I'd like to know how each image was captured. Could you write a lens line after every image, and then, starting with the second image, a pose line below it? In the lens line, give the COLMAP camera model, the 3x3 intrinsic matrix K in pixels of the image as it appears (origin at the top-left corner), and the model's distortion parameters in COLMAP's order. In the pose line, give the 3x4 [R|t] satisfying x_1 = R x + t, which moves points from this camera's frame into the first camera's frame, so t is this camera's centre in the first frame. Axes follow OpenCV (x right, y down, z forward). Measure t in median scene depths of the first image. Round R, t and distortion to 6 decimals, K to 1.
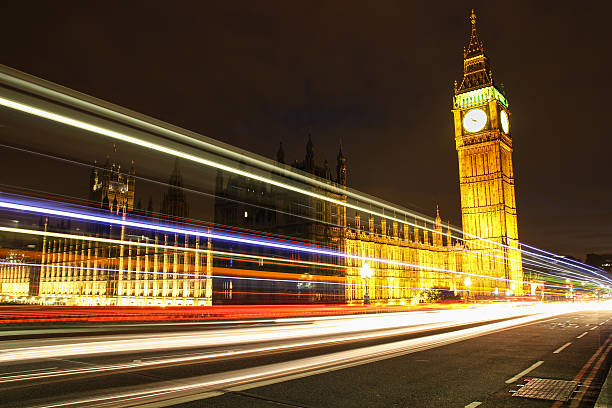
lens RADIAL K [[468.5, 0, 306.0], [0, 468.5, 204.0], [0, 0, 1]] dist [-0.114089, -0.002035]
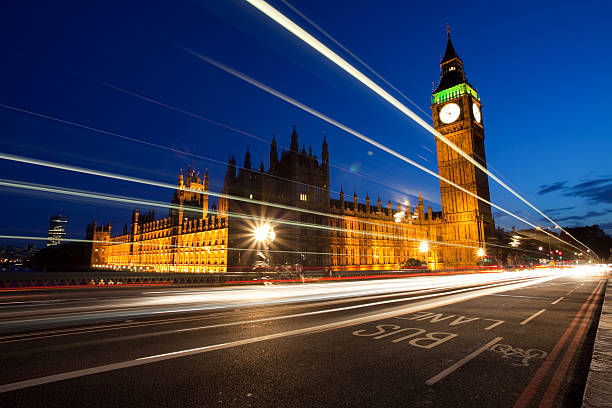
lens RADIAL K [[339.3, 0, 290.0], [0, 339.3, 195.5], [0, 0, 1]] dist [-0.051296, 0.000582]
pose [[0.990725, -0.031294, -0.132227, 0.069227], [0.031370, 0.999507, -0.001511, 0.018155], [0.132209, -0.002651, 0.991218, 0.095360]]
